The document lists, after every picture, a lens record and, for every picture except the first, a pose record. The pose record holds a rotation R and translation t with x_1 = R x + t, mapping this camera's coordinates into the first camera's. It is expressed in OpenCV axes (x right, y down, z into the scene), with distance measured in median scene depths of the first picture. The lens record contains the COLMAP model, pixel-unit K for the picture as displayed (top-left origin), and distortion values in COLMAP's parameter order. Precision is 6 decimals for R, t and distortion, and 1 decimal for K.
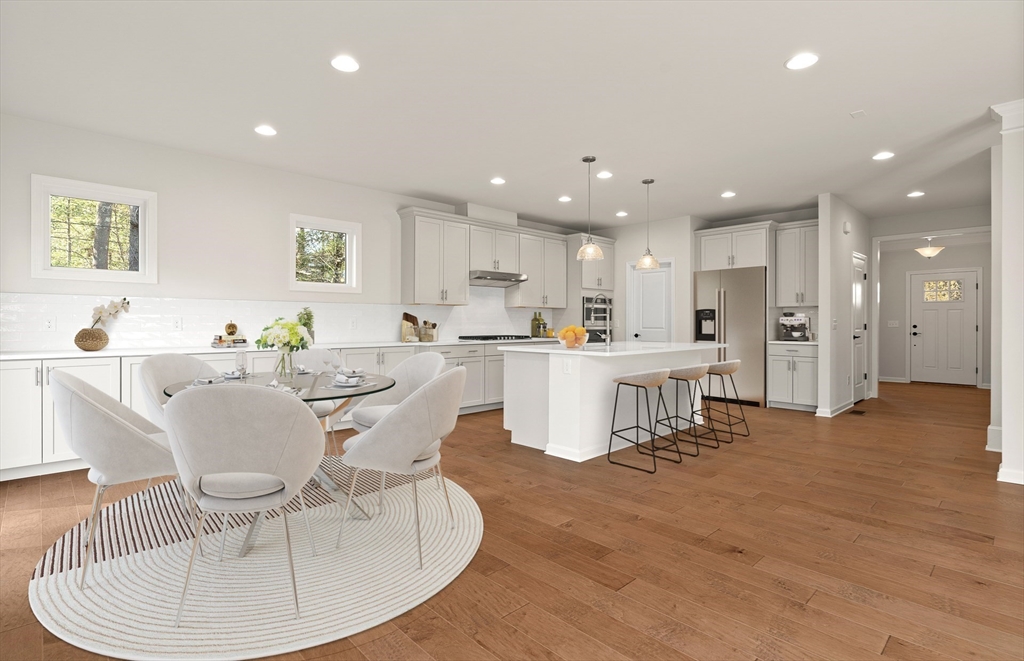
lens RADIAL K [[502.5, 0, 514.9], [0, 502.5, 325.5], [0, 0, 1]] dist [0.009912, 0.000089]
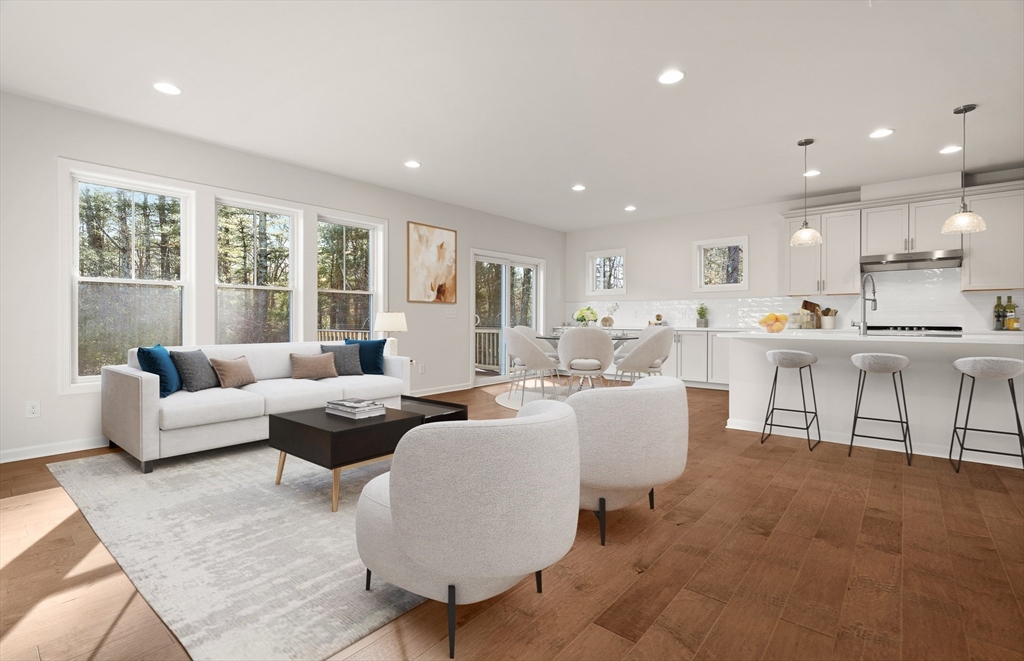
lens RADIAL K [[467.3, 0, 508.6], [0, 467.3, 324.3], [0, 0, 1]] dist [0.010793, -0.000497]
pose [[0.097052, 0.010959, -0.995219, 0.717307], [-0.006662, 0.999924, 0.010361, 0.013136], [0.995257, 0.005624, 0.097118, 0.236499]]
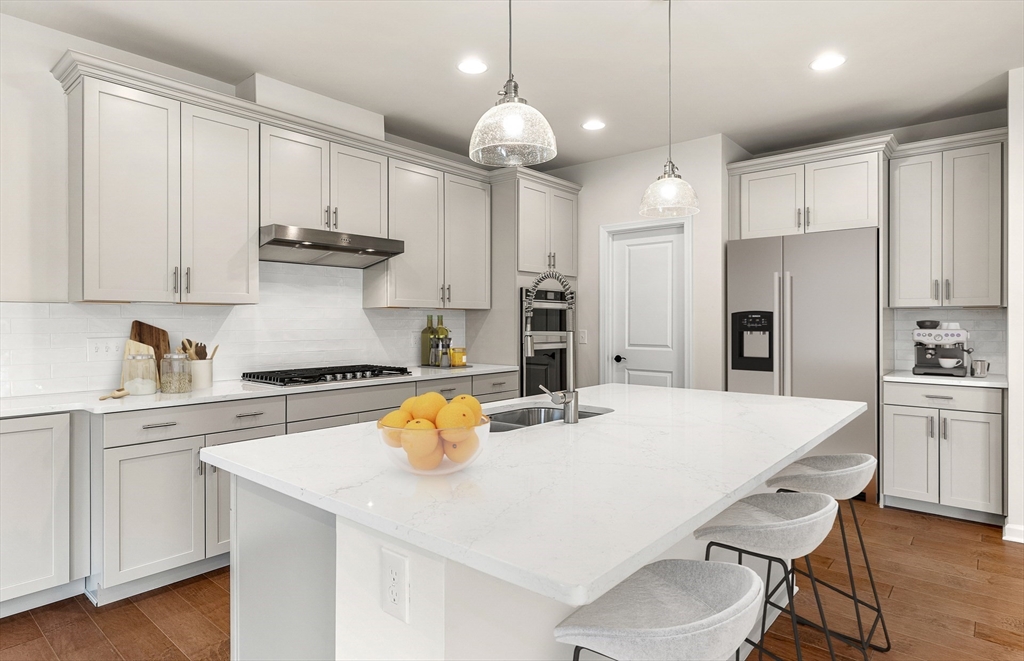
lens RADIAL K [[576.7, 0, 512.0], [0, 576.7, 330.5], [0, 0, 1]] dist [0.000854, 0.000404]
pose [[0.995867, -0.004130, 0.090724, 0.082553], [0.003249, 0.999946, 0.009853, -0.021316], [-0.090760, -0.009517, 0.995827, 0.460466]]
